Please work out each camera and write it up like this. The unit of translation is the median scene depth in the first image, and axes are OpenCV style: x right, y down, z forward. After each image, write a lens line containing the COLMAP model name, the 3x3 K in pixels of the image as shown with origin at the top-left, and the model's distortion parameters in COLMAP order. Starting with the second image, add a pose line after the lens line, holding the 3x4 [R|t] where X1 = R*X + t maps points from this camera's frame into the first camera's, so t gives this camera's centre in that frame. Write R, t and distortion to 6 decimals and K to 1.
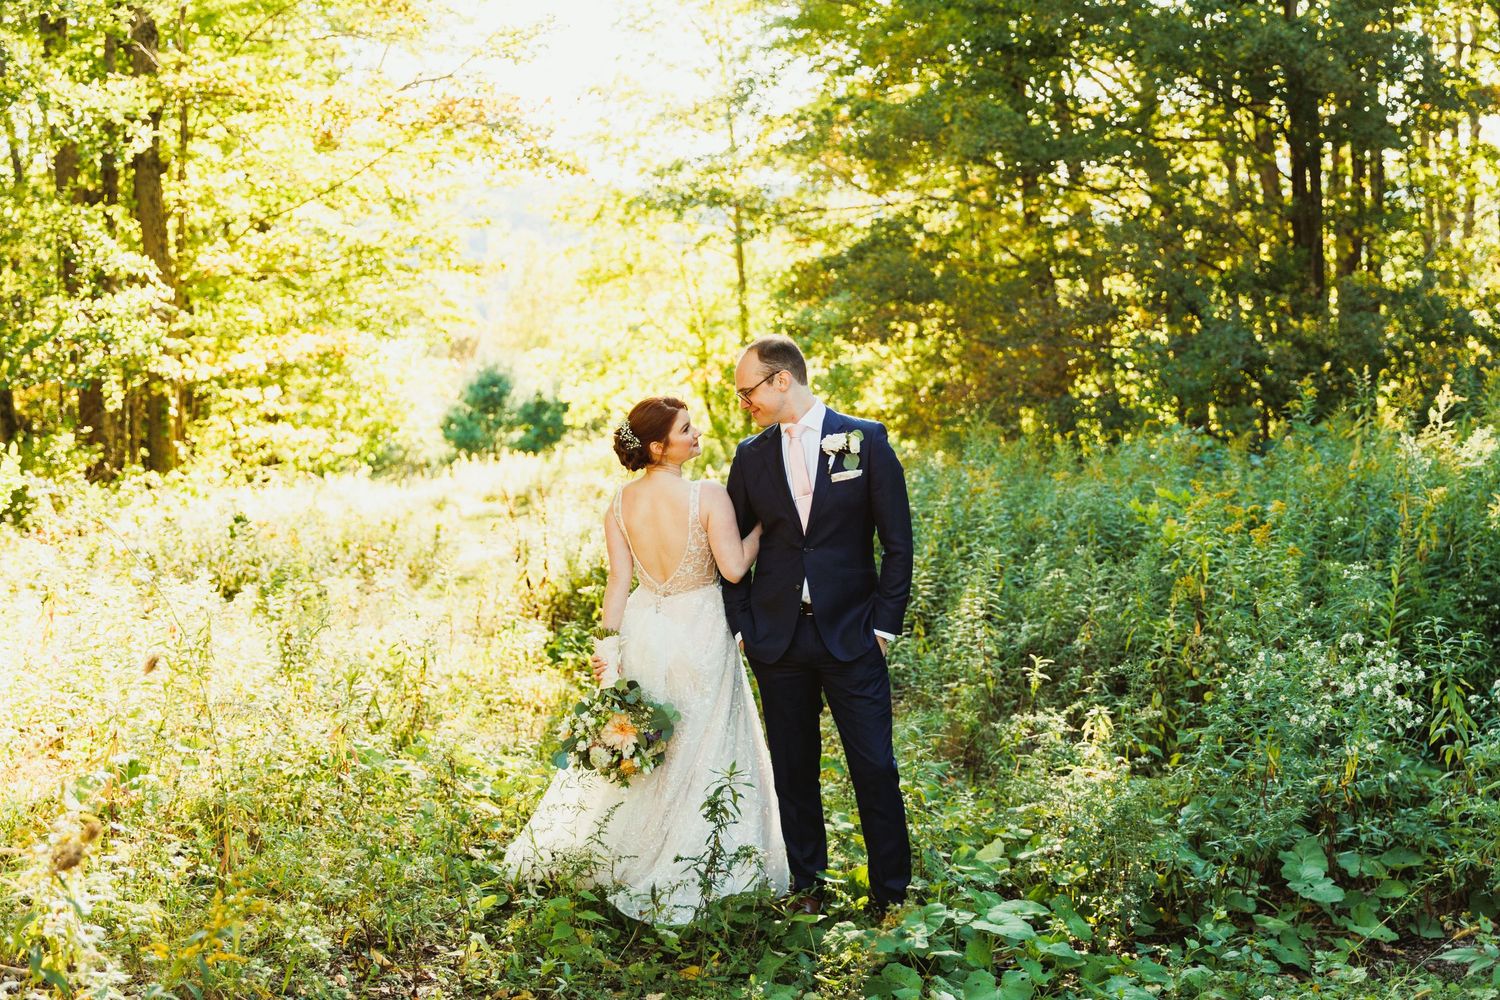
lens RADIAL K [[1963.9, 0, 749.0], [0, 1963.9, 500.6], [0, 0, 1]] dist [-0.016866, 0.000000]
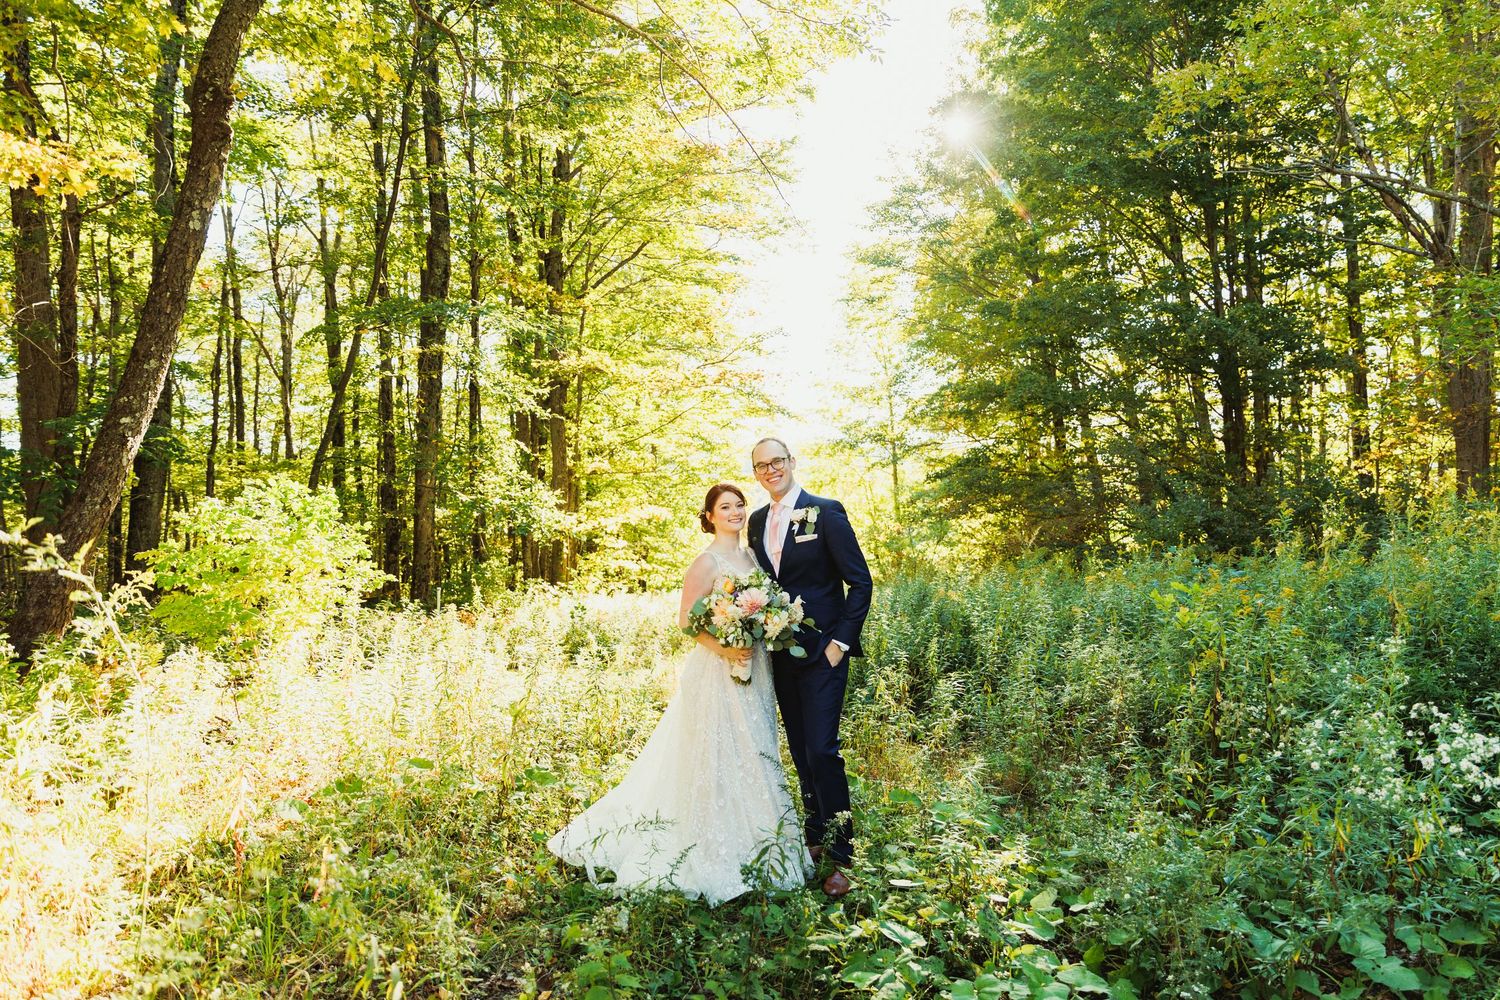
lens RADIAL K [[1055.5, 0, 754.2], [0, 1055.5, 496.5], [0, 0, 1]] dist [-0.037414, -0.001432]
pose [[0.990199, 0.003586, -0.139621, 0.023532], [-0.018552, 0.994189, -0.106039, 0.011584], [0.138430, 0.107589, 0.984511, 0.202919]]
